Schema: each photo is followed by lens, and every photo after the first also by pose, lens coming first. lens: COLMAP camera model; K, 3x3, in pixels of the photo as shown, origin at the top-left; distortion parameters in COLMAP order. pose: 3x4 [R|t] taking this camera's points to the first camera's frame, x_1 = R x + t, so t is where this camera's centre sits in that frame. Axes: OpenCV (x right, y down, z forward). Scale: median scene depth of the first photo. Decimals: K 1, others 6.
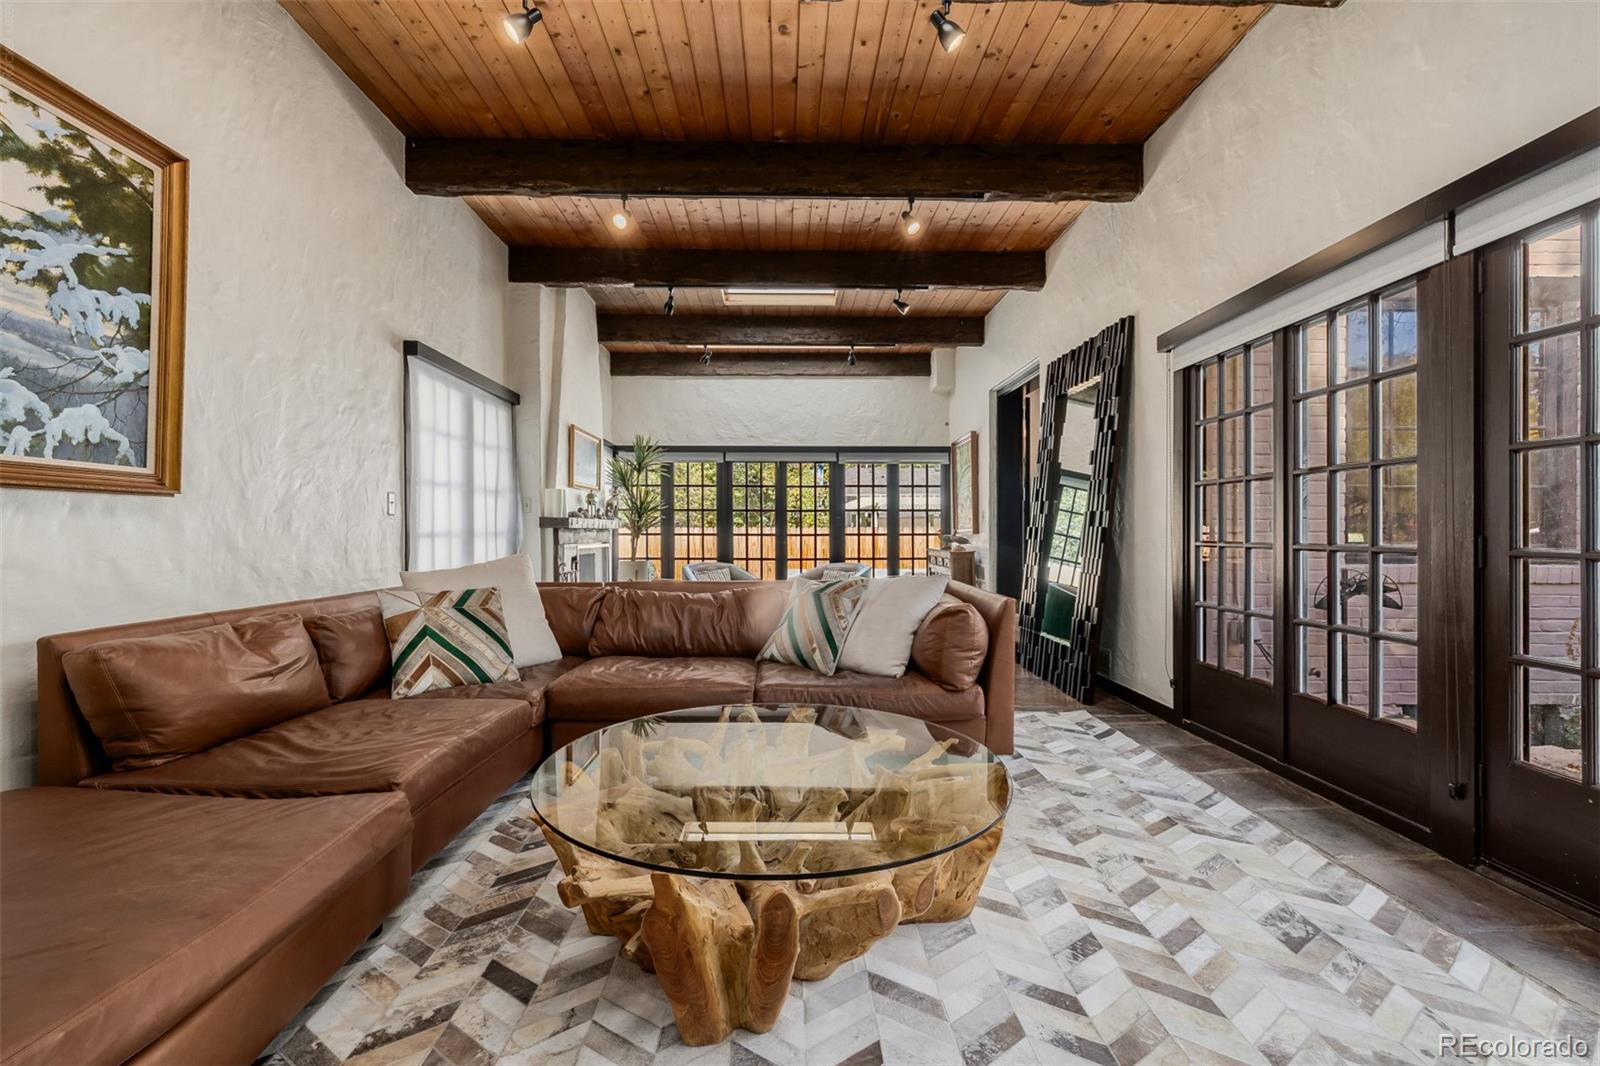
lens RADIAL K [[681.0, 0, 811.5], [0, 681.0, 532.9], [0, 0, 1]] dist [0.002566, -0.000870]
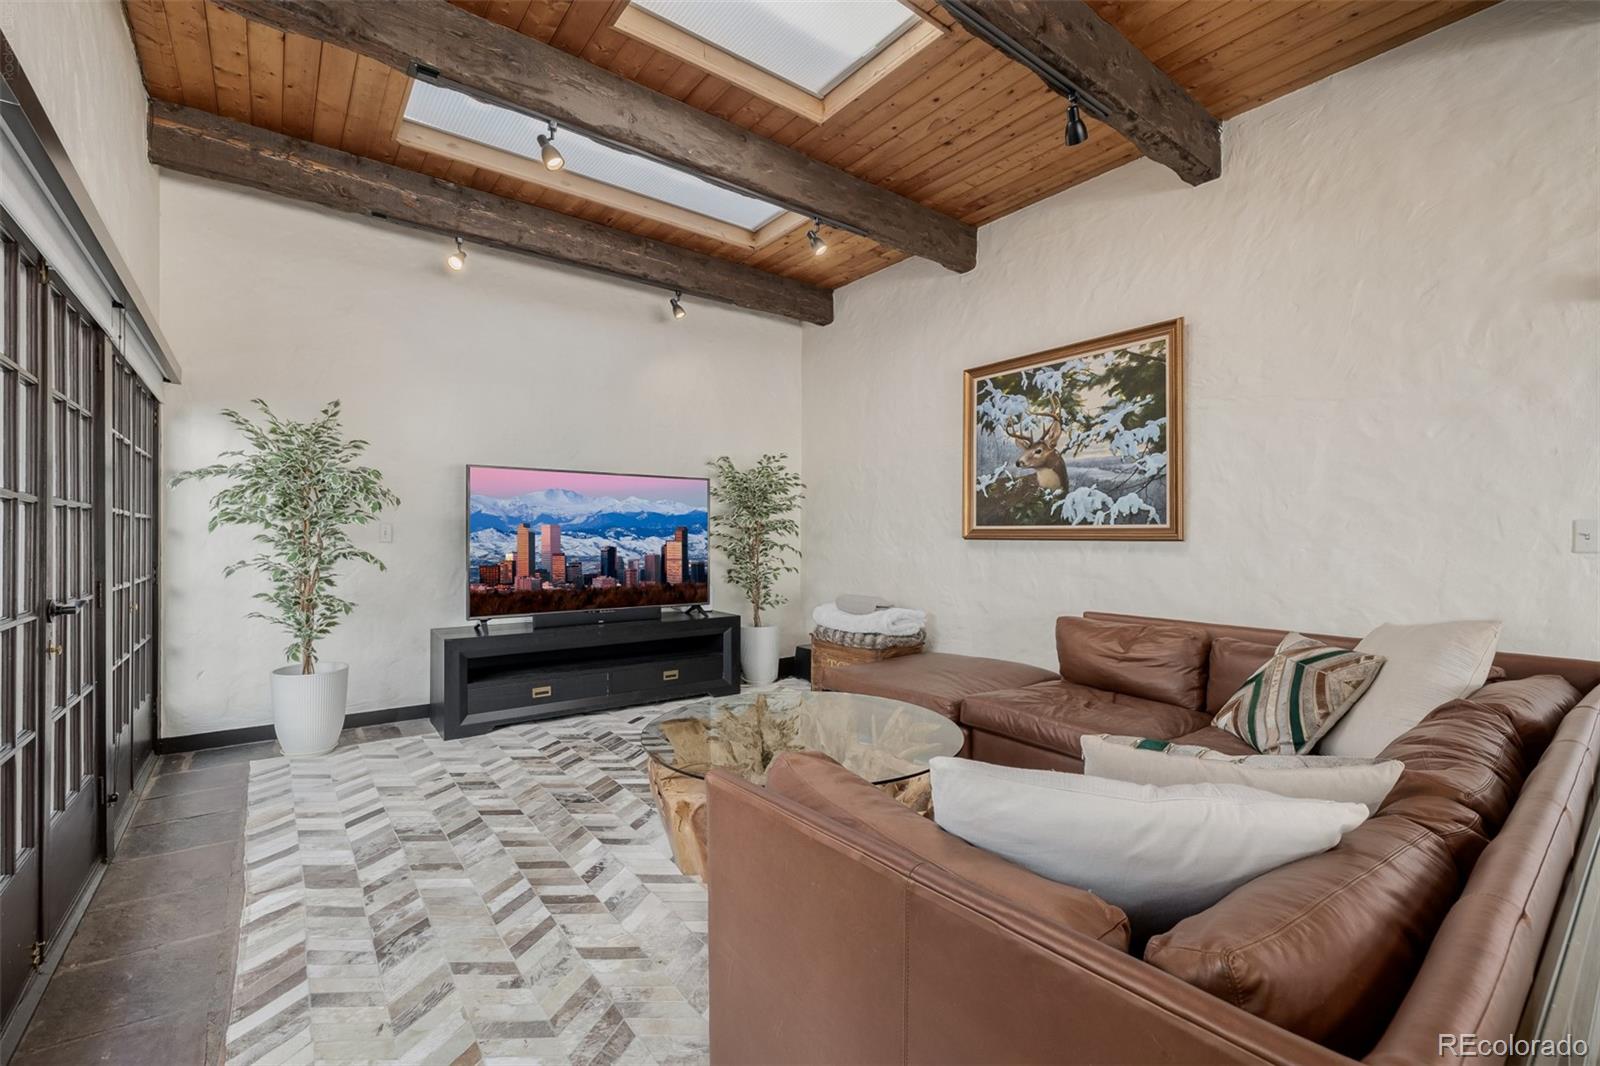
lens RADIAL K [[681.0, 0, 802.7], [0, 681.0, 535.1], [0, 0, 1]] dist [0.002566, -0.000870]
pose [[-0.818079, -0.002535, -0.575100, 0.728513], [-0.005980, 0.999974, 0.004098, -0.079704], [0.575075, 0.006792, -0.818073, 2.029063]]
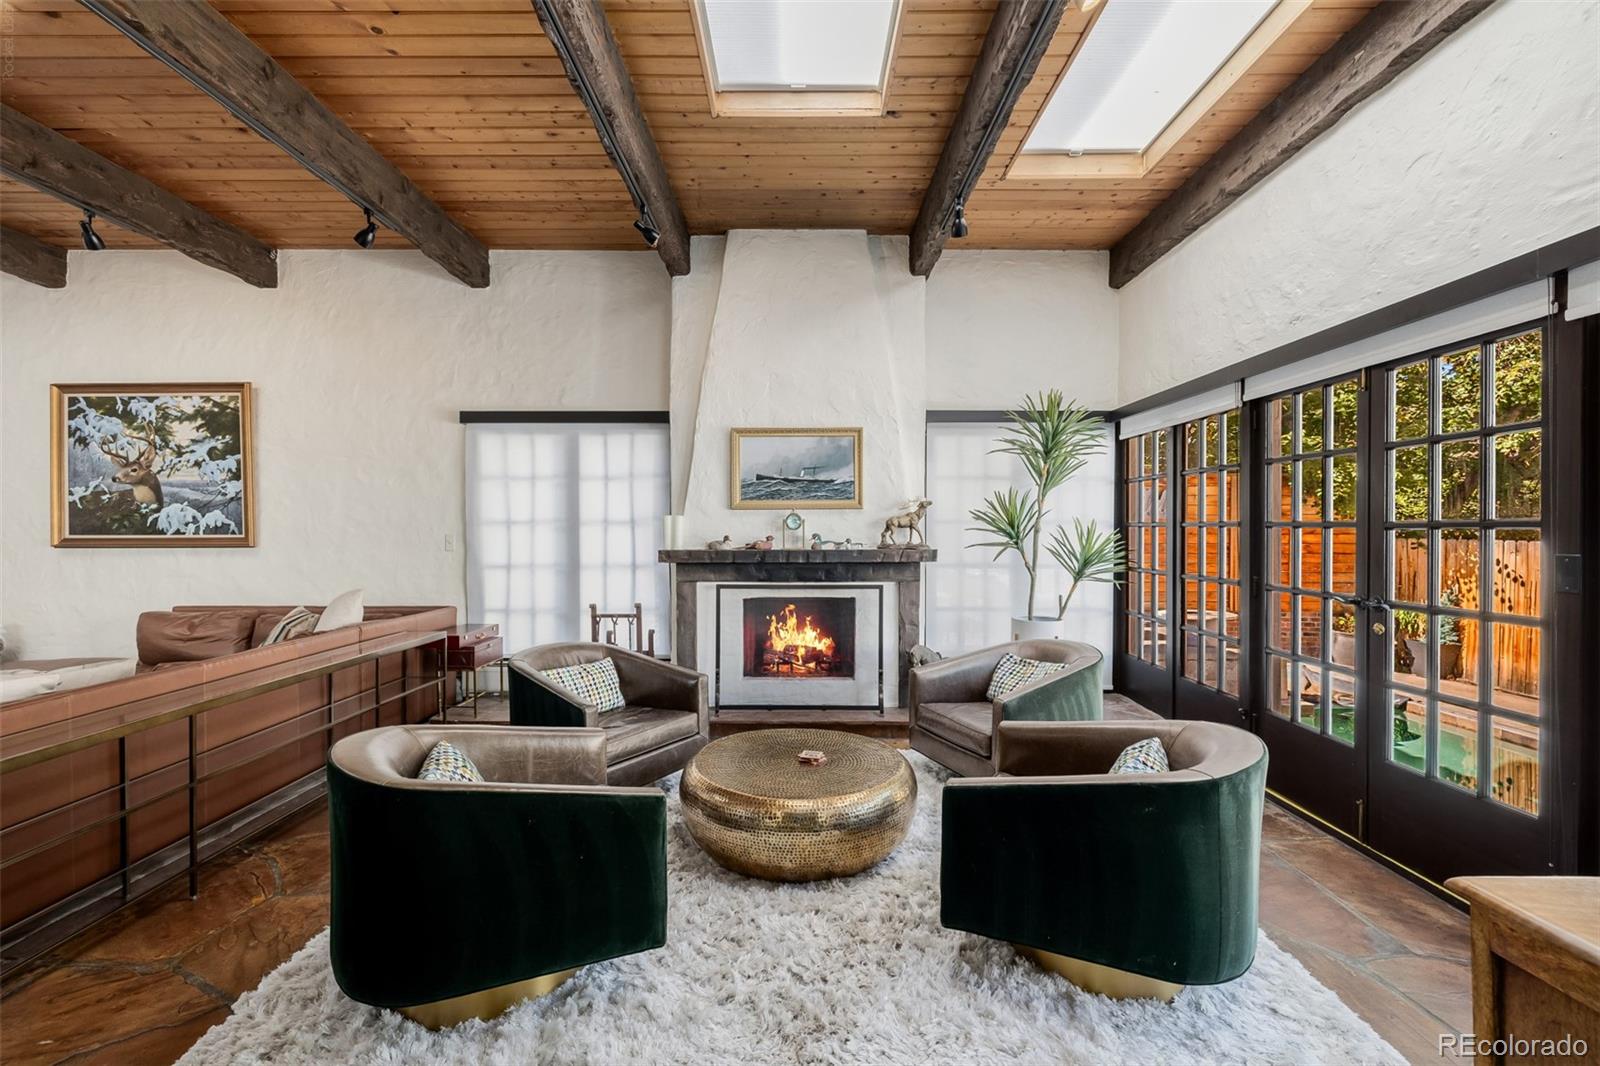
lens RADIAL K [[681.0, 0, 790.0], [0, 681.0, 531.7], [0, 0, 1]] dist [0.002566, -0.000870]
pose [[-0.057233, 0.008319, -0.998326, 1.191141], [-0.002529, 0.999961, 0.008478, -0.142481], [0.998358, 0.003010, -0.057210, 3.164781]]
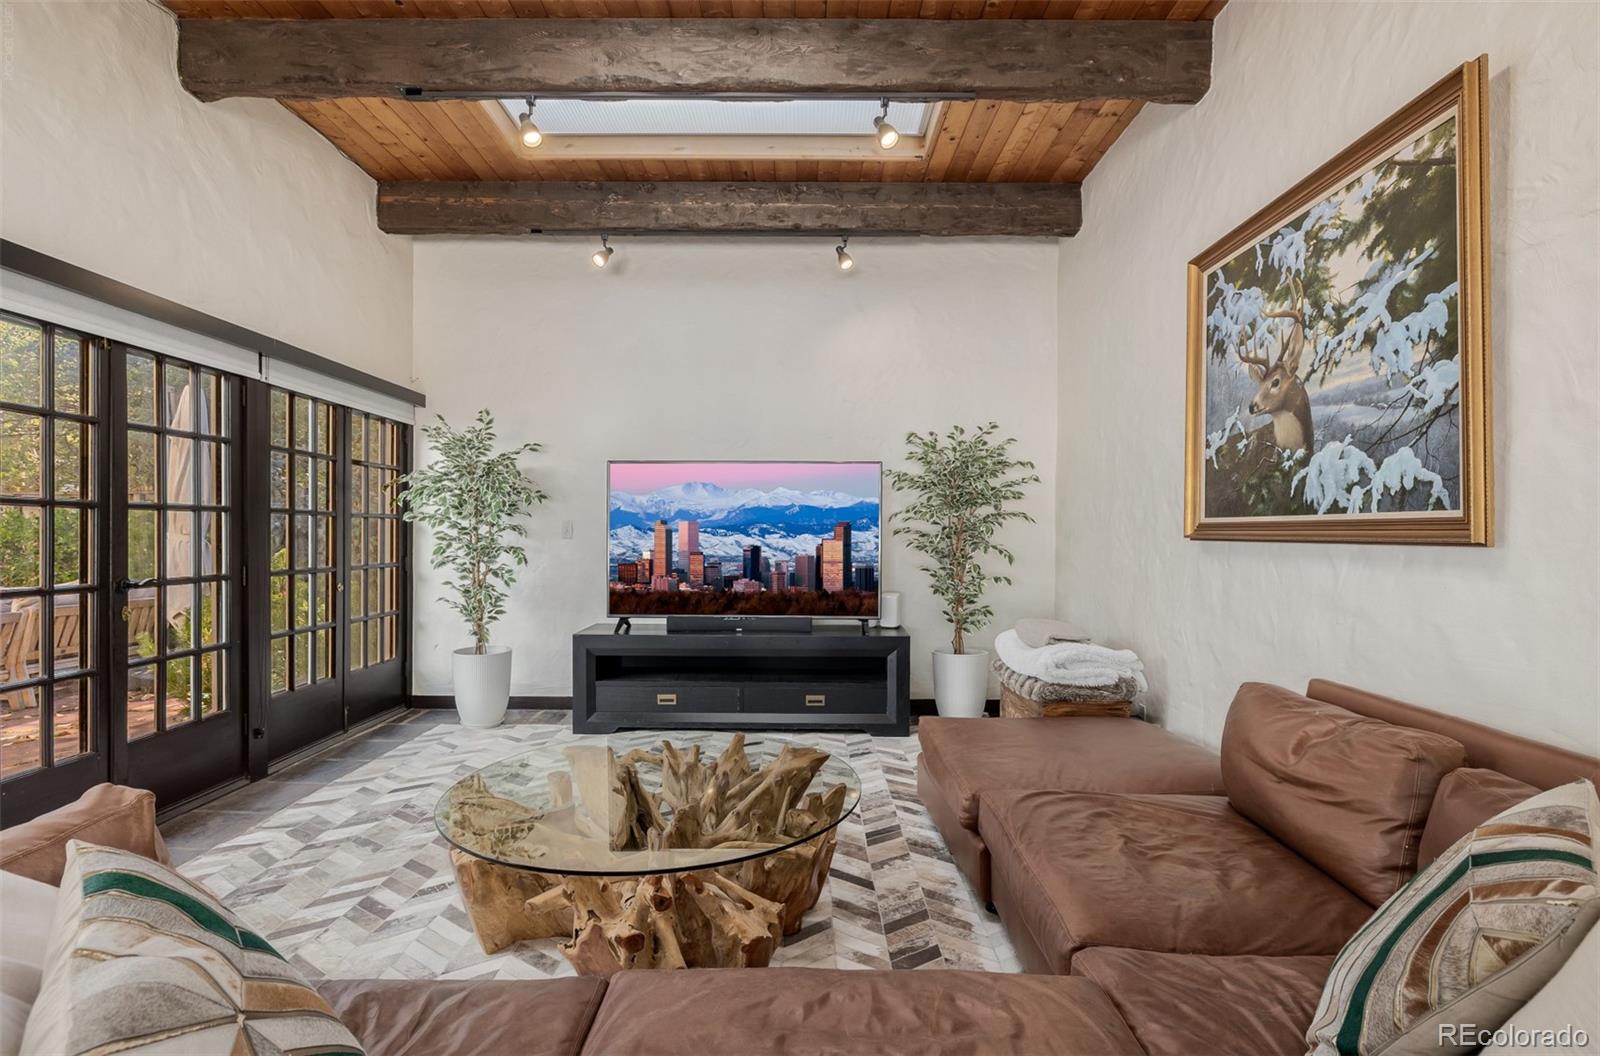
lens RADIAL K [[791.0, 0, 806.0], [0, 791.0, 538.4], [0, 0, 1]] dist [-0.009138, 0.002487]
pose [[-0.999276, -0.005010, 0.037719, -0.316663], [-0.004501, 0.999898, 0.013568, -0.080914], [-0.037783, 0.013388, -0.999196, 2.112233]]
